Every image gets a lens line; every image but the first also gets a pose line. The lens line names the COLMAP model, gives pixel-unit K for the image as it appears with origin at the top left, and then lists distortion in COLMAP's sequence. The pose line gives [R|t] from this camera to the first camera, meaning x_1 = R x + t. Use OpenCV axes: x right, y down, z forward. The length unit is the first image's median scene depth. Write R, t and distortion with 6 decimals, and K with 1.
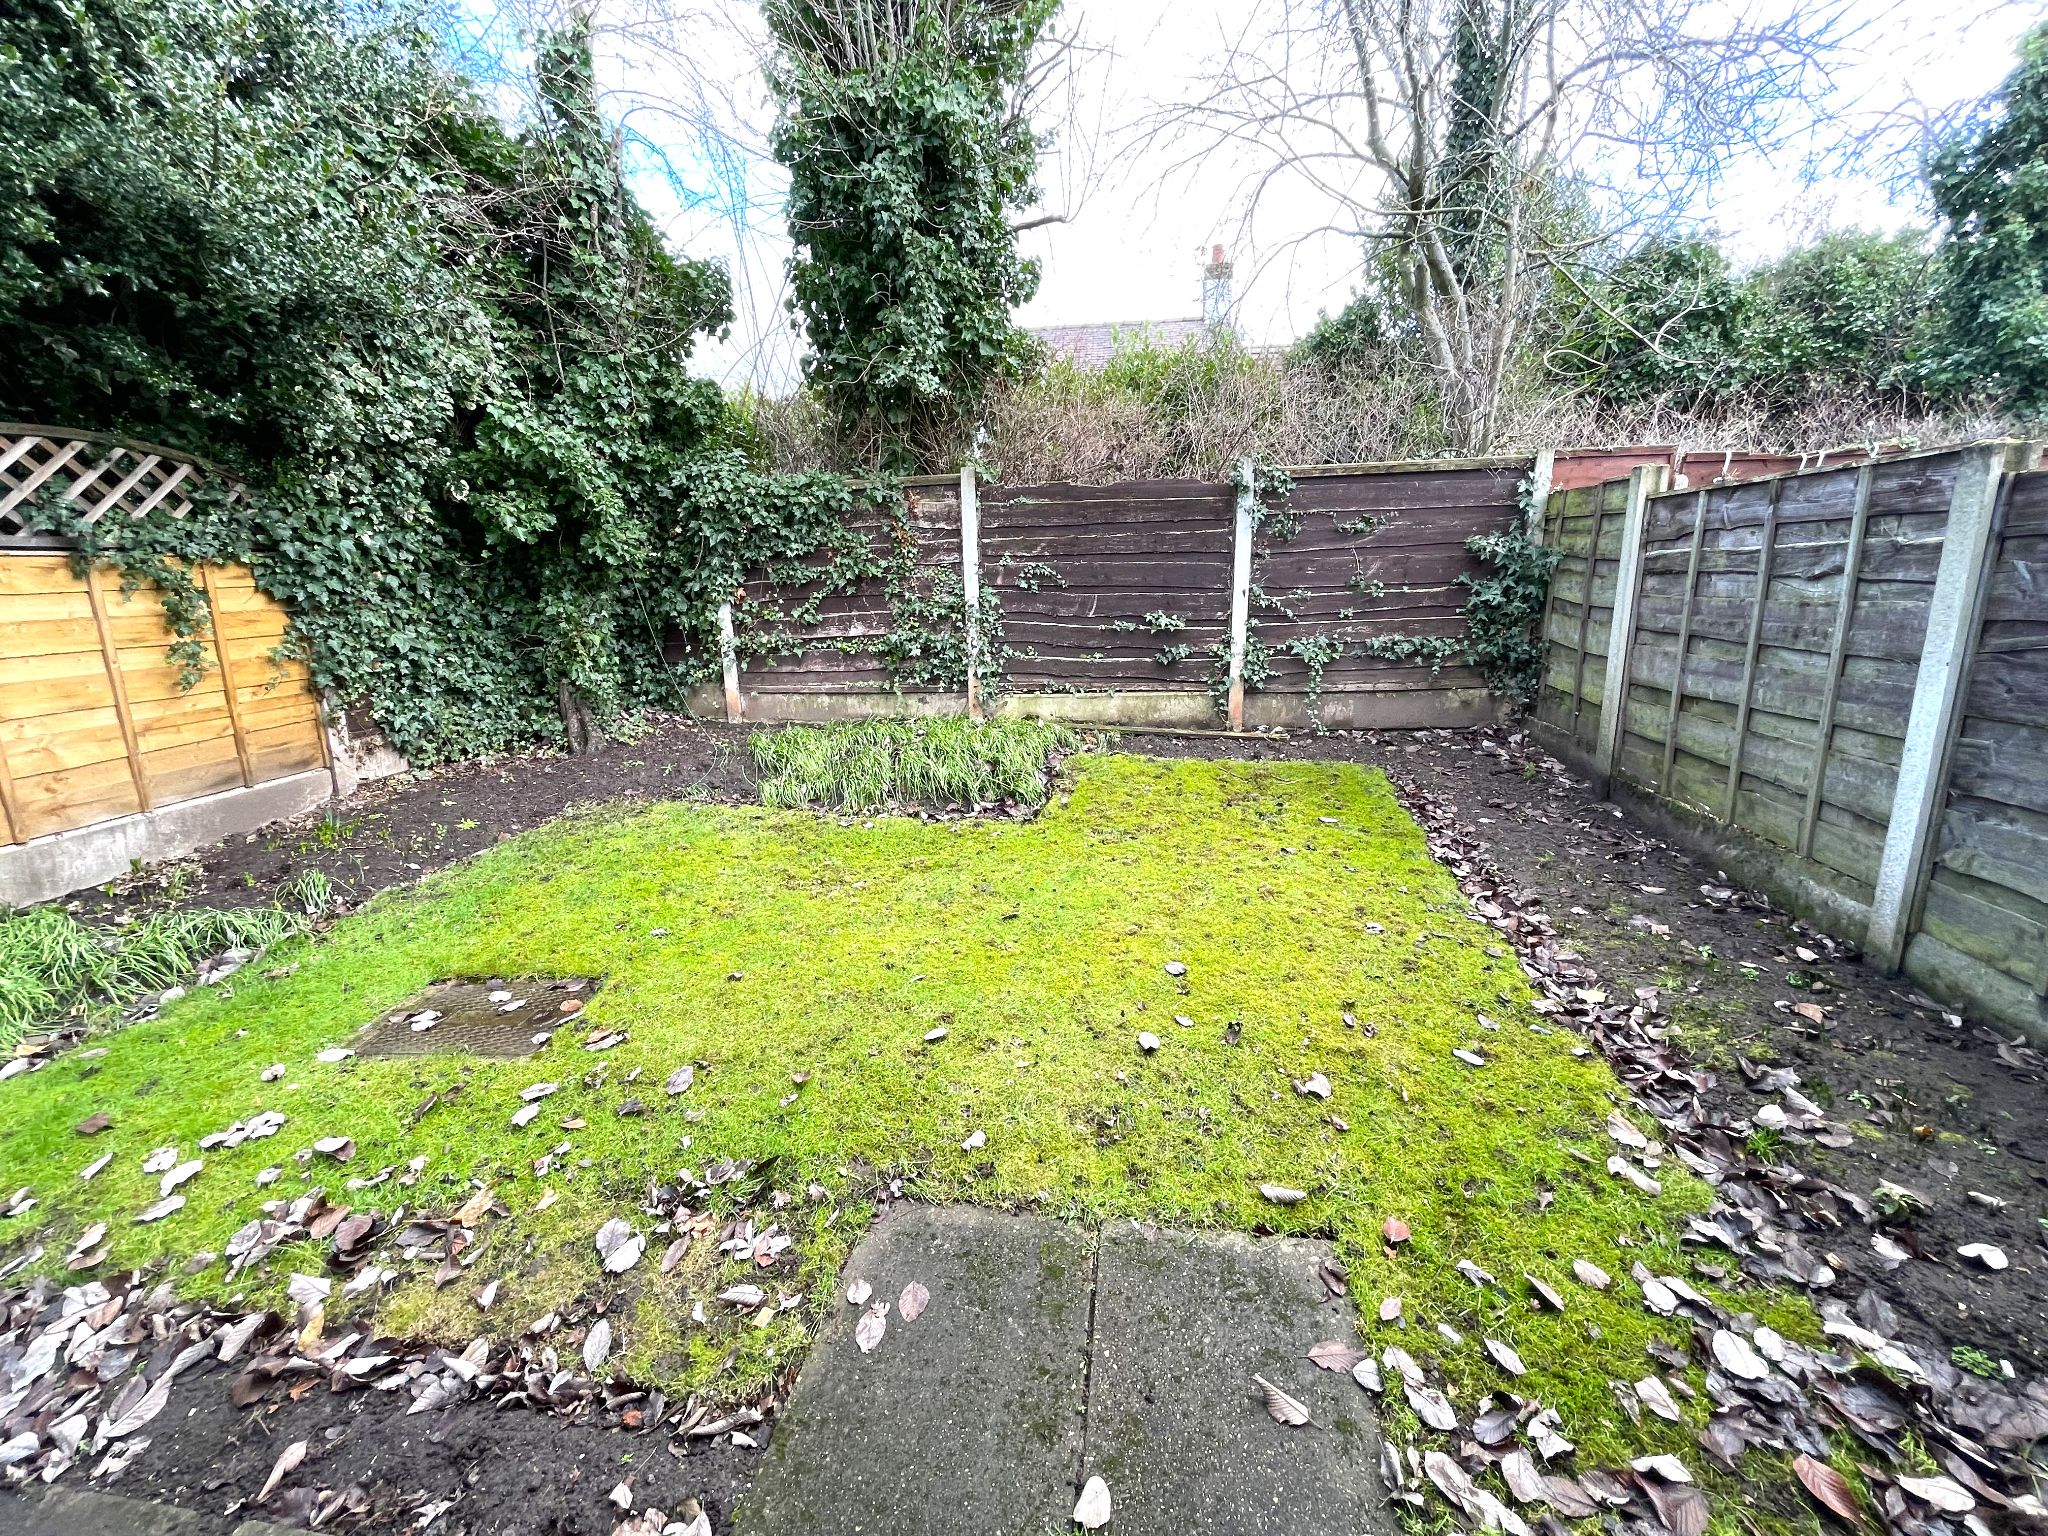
lens RADIAL K [[824.4, 0, 1017.8], [0, 824.4, 751.7], [0, 0, 1]] dist [-0.002594, -0.001426]
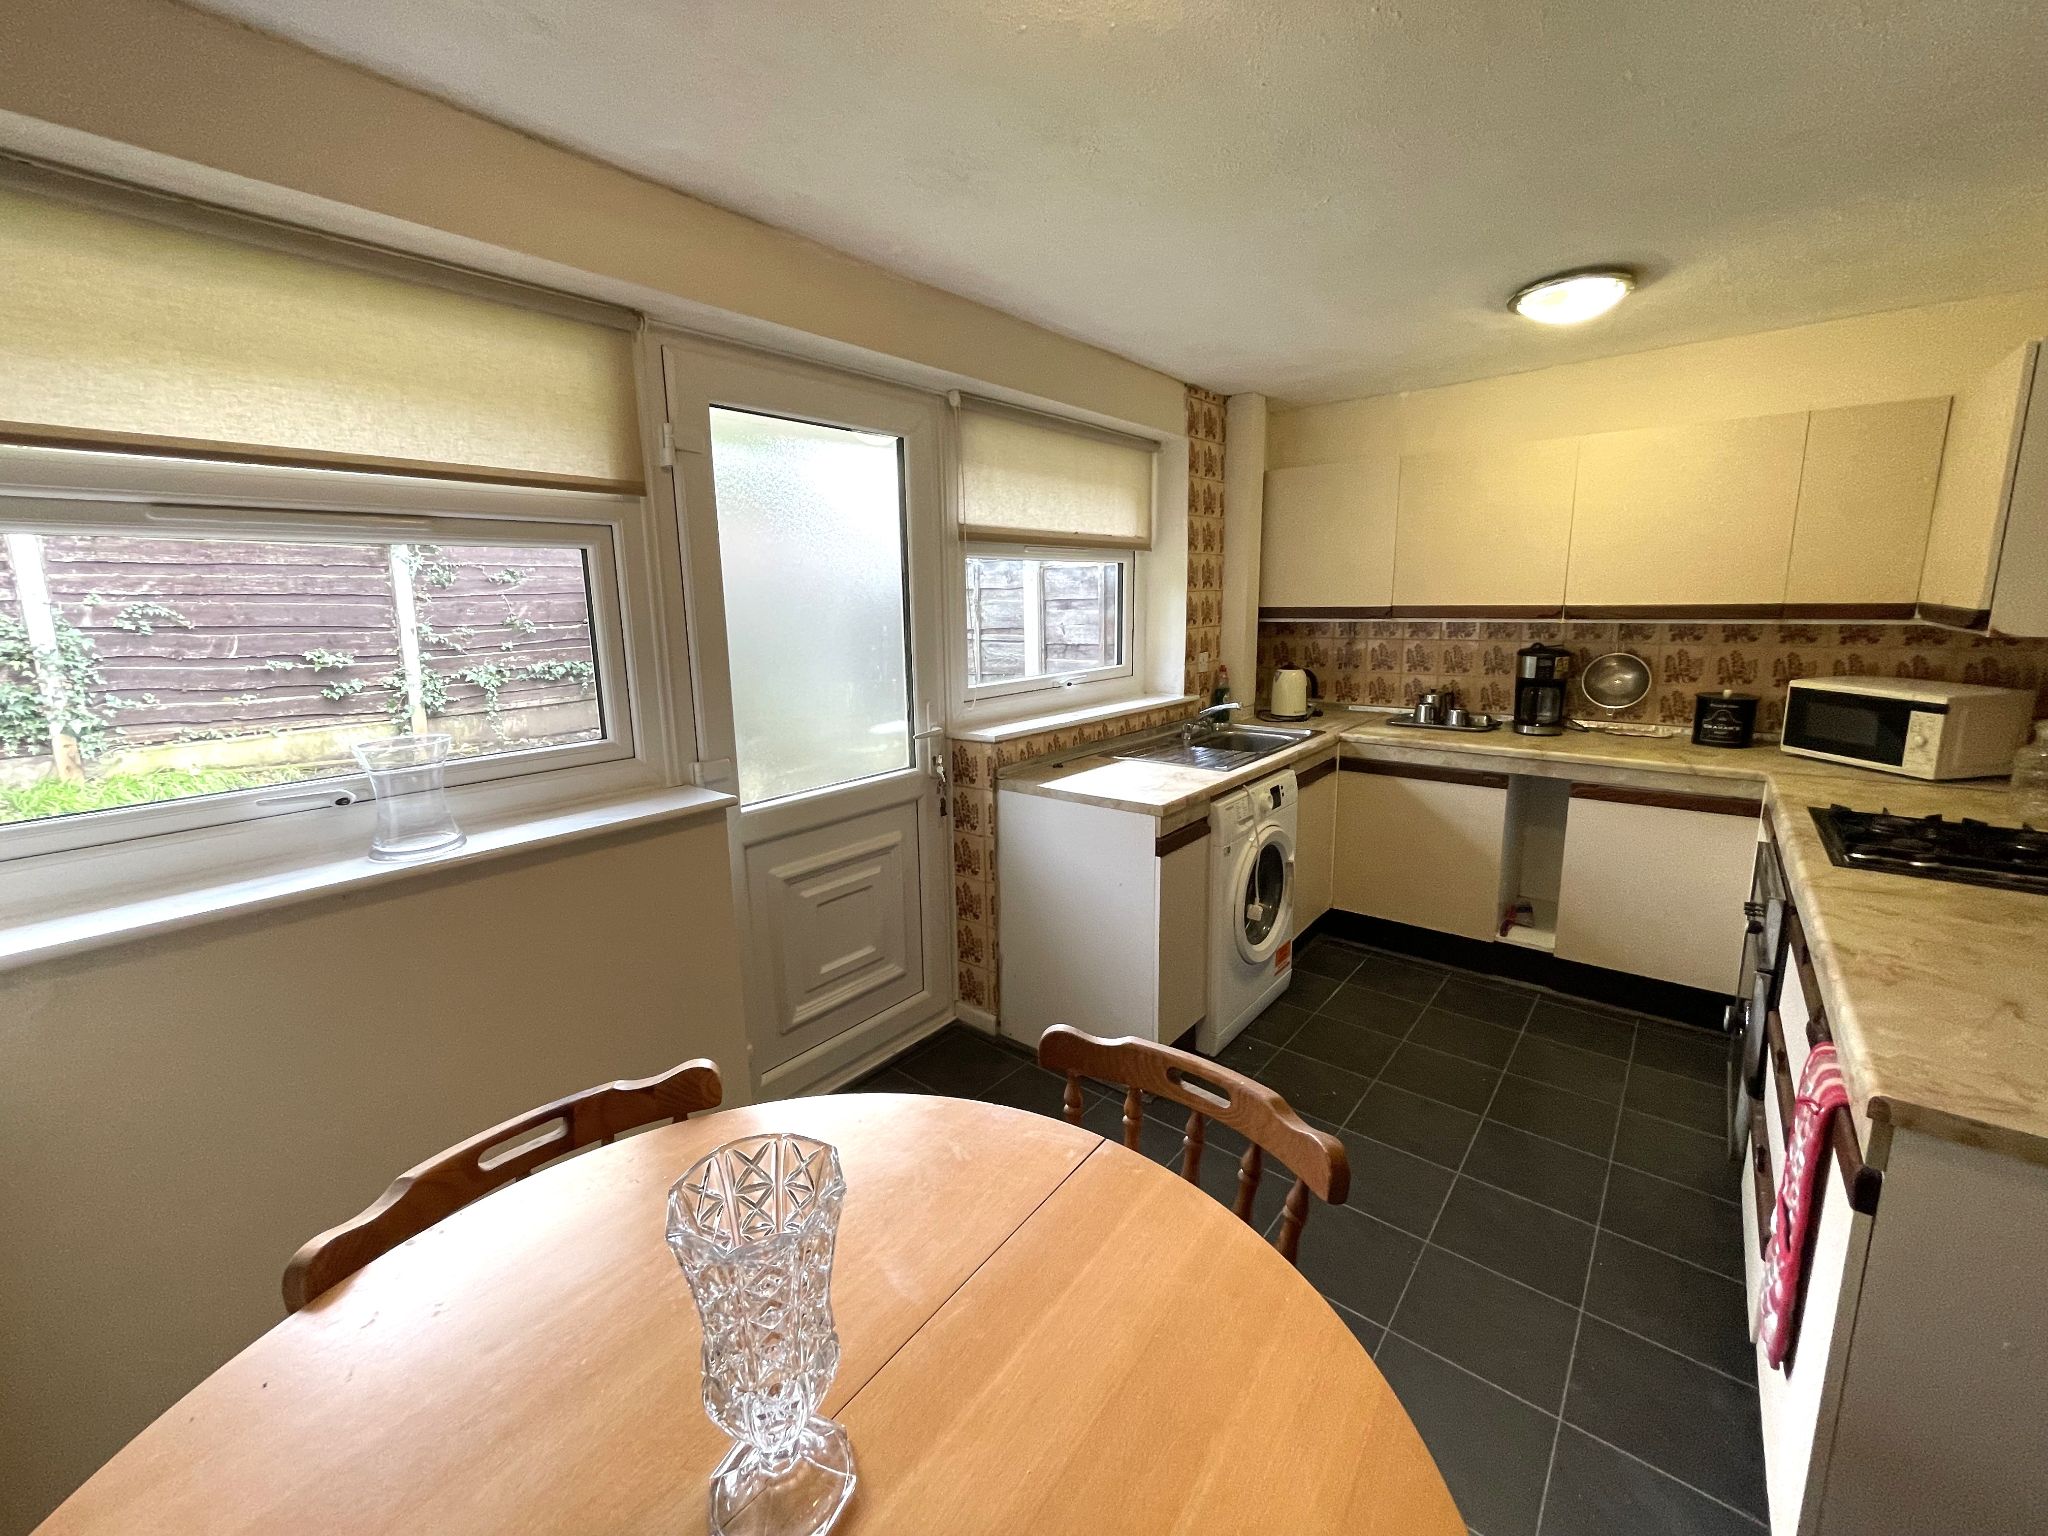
lens RADIAL K [[824.4, 0, 1024.2], [0, 824.4, 749.5], [0, 0, 1]] dist [-0.002594, -0.001426]
pose [[0.494503, -0.136075, 0.858458, -0.330896], [0.187067, 0.981185, 0.047771, 0.079138], [-0.848807, 0.136966, 0.510654, -0.305481]]
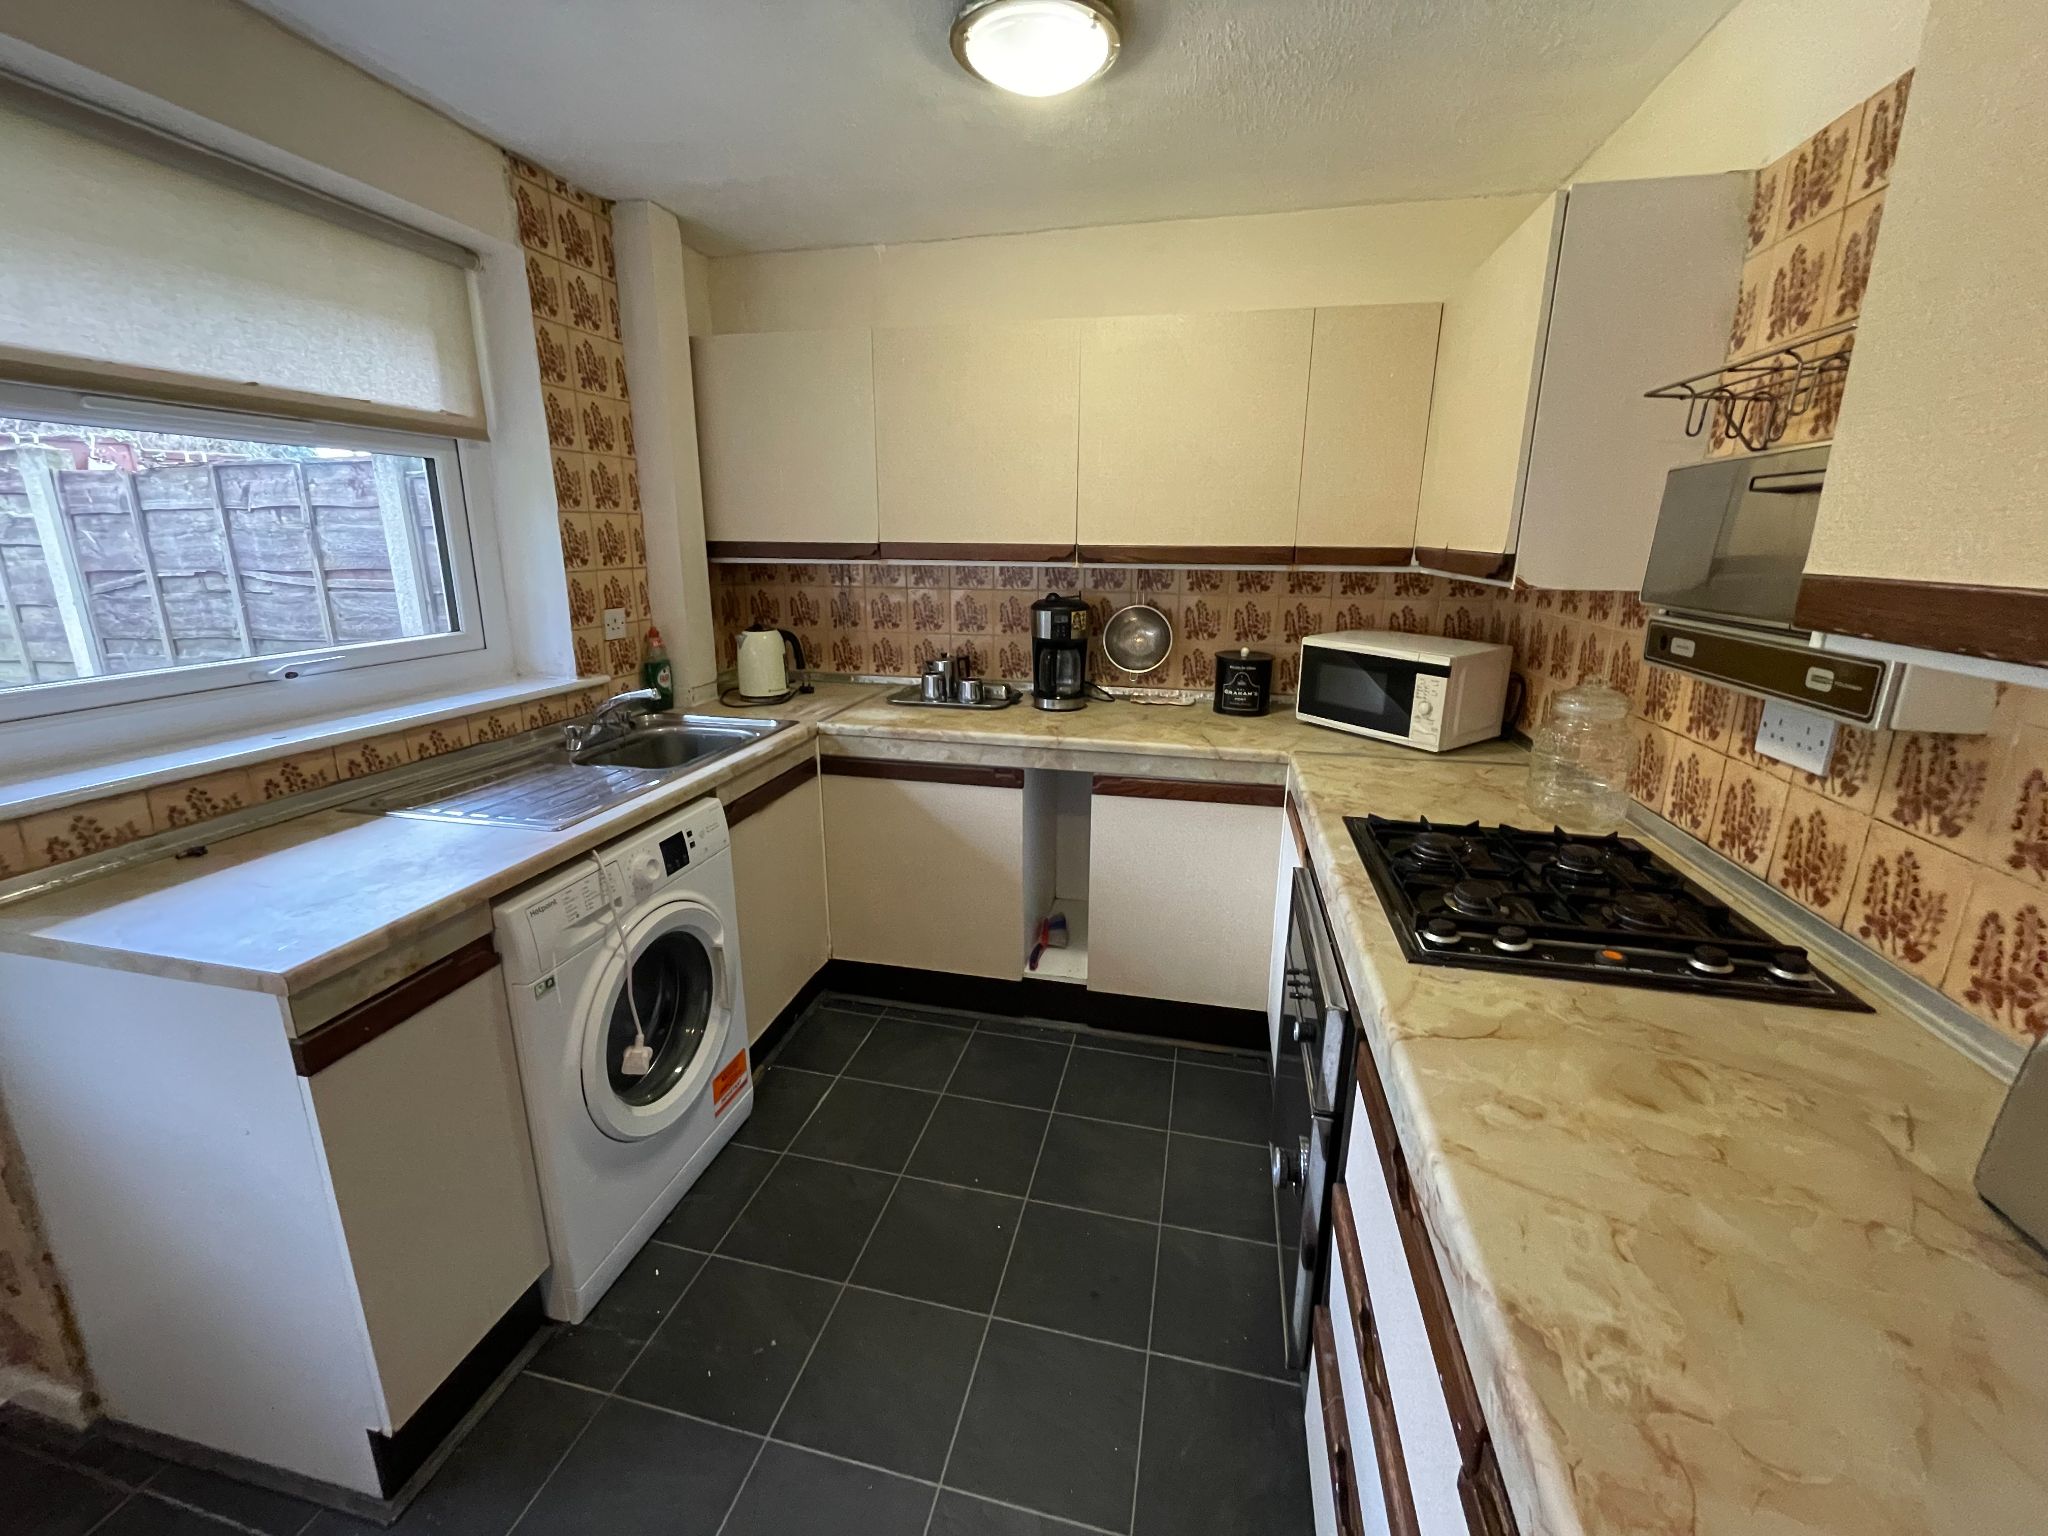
lens RADIAL K [[824.4, 0, 1023.8], [0, 824.4, 754.4], [0, 0, 1]] dist [-0.002594, -0.001426]
pose [[0.052244, -0.224269, 0.973126, -0.106008], [0.203050, 0.956487, 0.209533, 0.087448], [-0.977774, 0.186646, 0.095508, -0.338594]]
